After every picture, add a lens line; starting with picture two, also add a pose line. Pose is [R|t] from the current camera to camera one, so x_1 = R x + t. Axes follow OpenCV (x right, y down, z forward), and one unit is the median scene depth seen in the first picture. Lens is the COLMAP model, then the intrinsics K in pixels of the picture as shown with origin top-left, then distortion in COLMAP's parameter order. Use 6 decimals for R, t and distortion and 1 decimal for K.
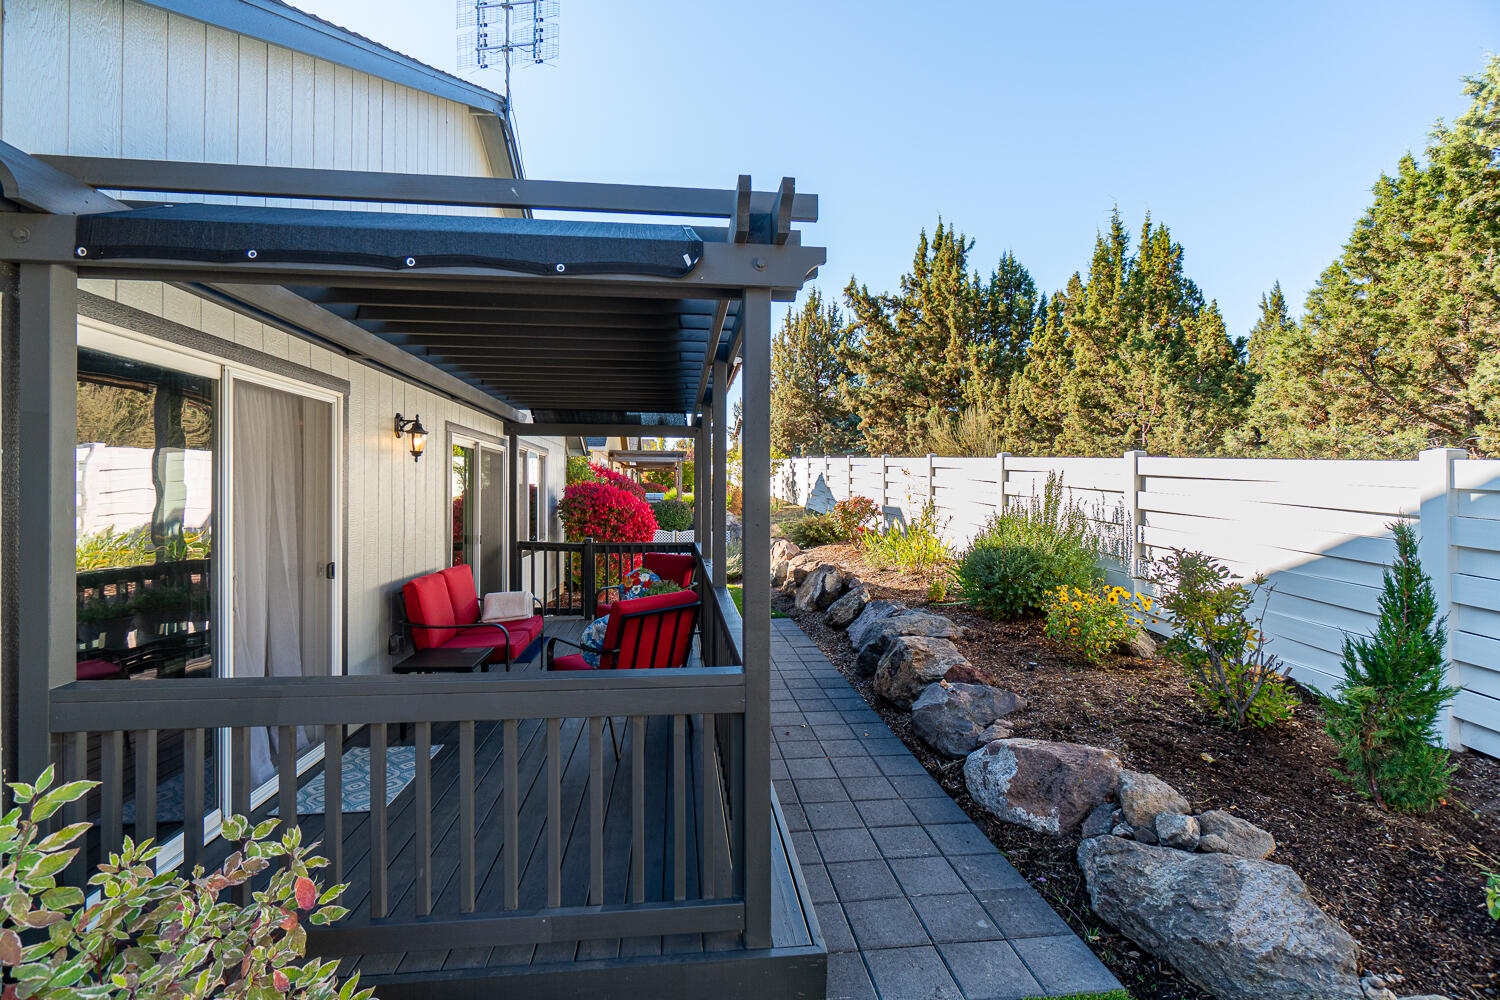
lens RADIAL K [[643.0, 0, 750.0], [0, 643.0, 500.0], [0, 0, 1]] dist [0.008131, 0.000111]
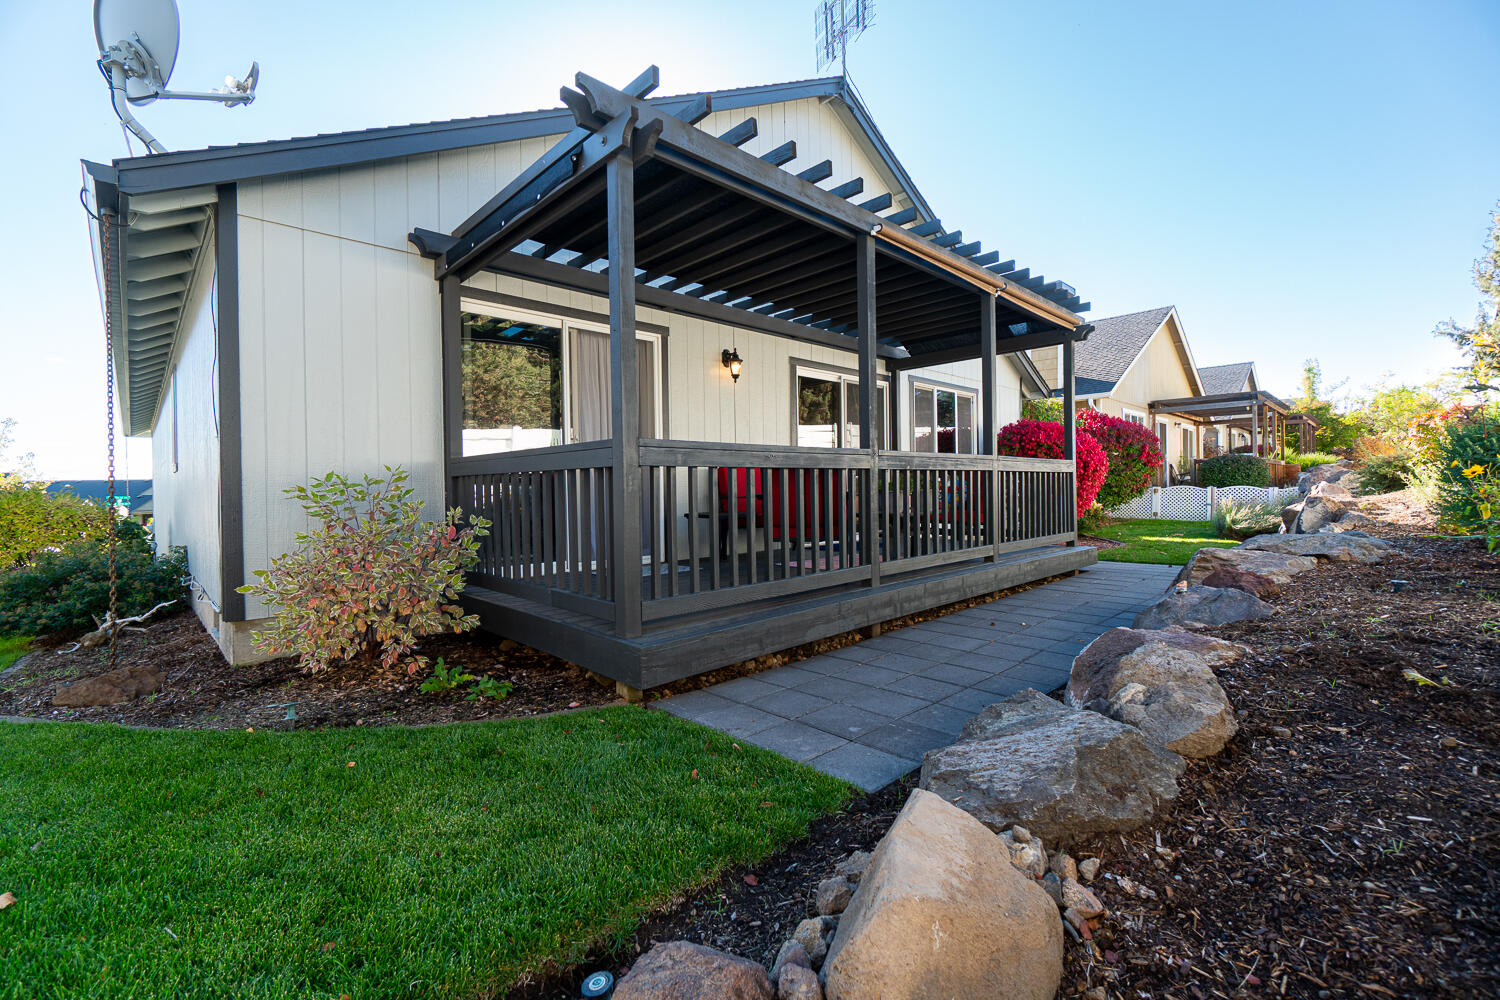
lens RADIAL K [[643.0, 0, 750.0], [0, 643.0, 500.0], [0, 0, 1]] dist [0.008131, 0.000111]
pose [[0.610325, -0.000425, -0.792151, 0.453821], [0.011862, 0.999893, 0.008603, 0.138032], [0.792062, -0.014647, 0.610265, 0.138034]]
